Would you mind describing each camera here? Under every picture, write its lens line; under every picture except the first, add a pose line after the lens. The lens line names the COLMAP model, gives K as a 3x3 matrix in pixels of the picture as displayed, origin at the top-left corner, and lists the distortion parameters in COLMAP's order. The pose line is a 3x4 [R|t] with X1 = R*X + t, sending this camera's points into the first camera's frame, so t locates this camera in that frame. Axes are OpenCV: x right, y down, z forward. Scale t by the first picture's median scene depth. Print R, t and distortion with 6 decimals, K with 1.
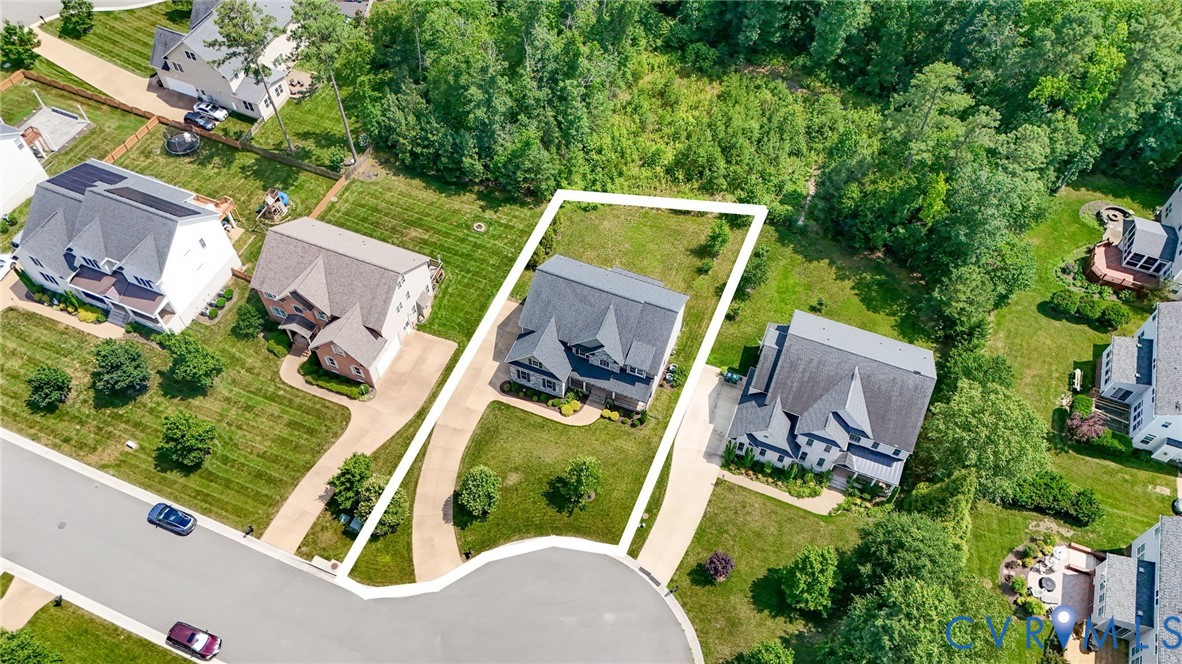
lens RADIAL K [[883.1, 0, 591.0], [0, 883.1, 332.0], [0, 0, 1]] dist [0.005039, -0.001610]
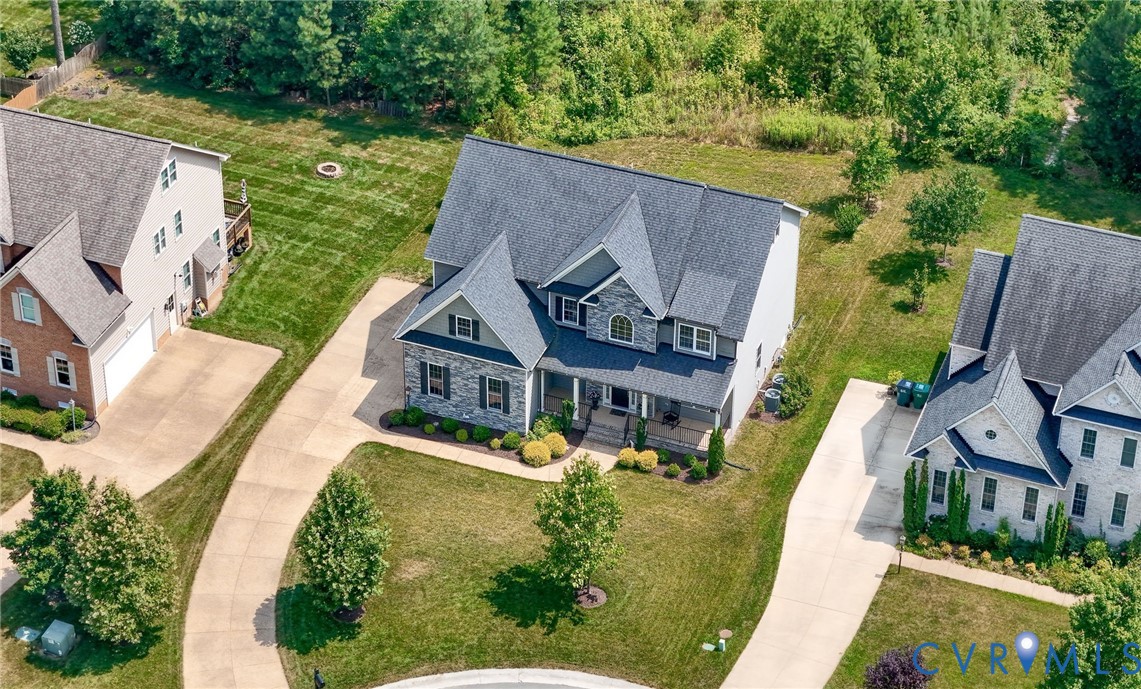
lens RADIAL K [[2451.4, 0, 570.5], [0, 2451.4, 344.5], [0, 0, 1]] dist [-0.586012, 3.380122]
pose [[0.999870, -0.015348, 0.004994, -0.015637], [0.016137, 0.944897, -0.326970, 0.423991], [0.000300, 0.327008, 0.945022, -0.139797]]
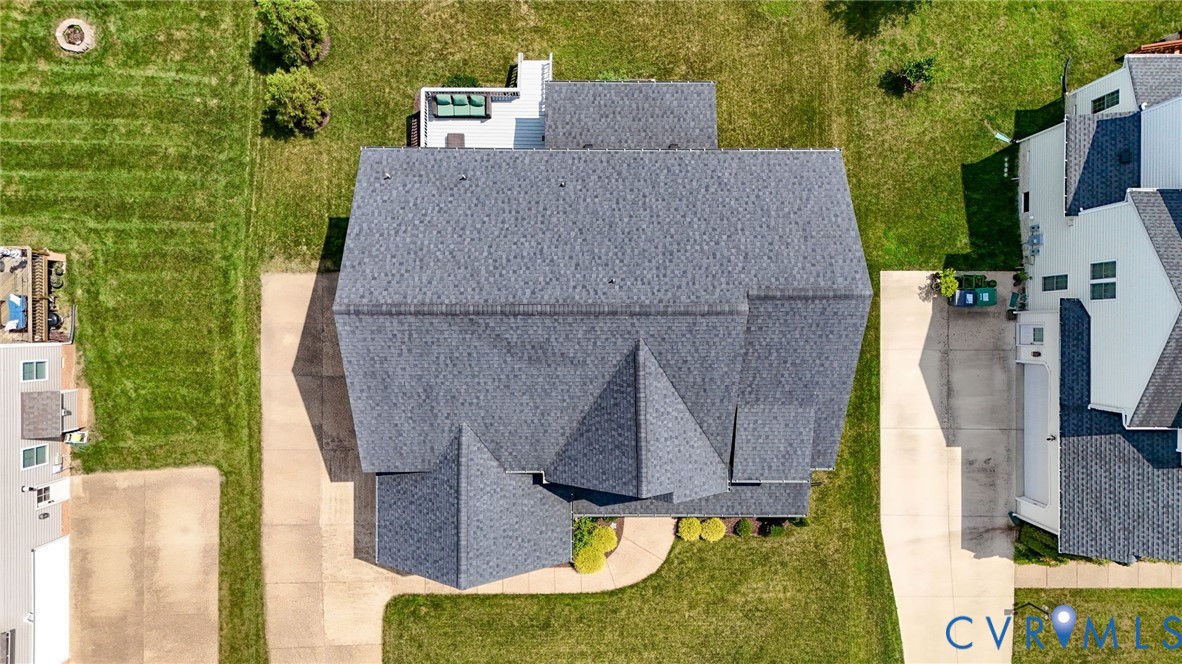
lens RADIAL K [[883.1, 0, 591.0], [0, 883.1, 332.0], [0, 0, 1]] dist [0.005039, -0.001610]
pose [[0.928903, -0.370321, 0.000704, 0.008879], [0.297126, 0.746433, 0.595445, -0.202831], [-0.221031, -0.552902, 0.803396, 0.747726]]
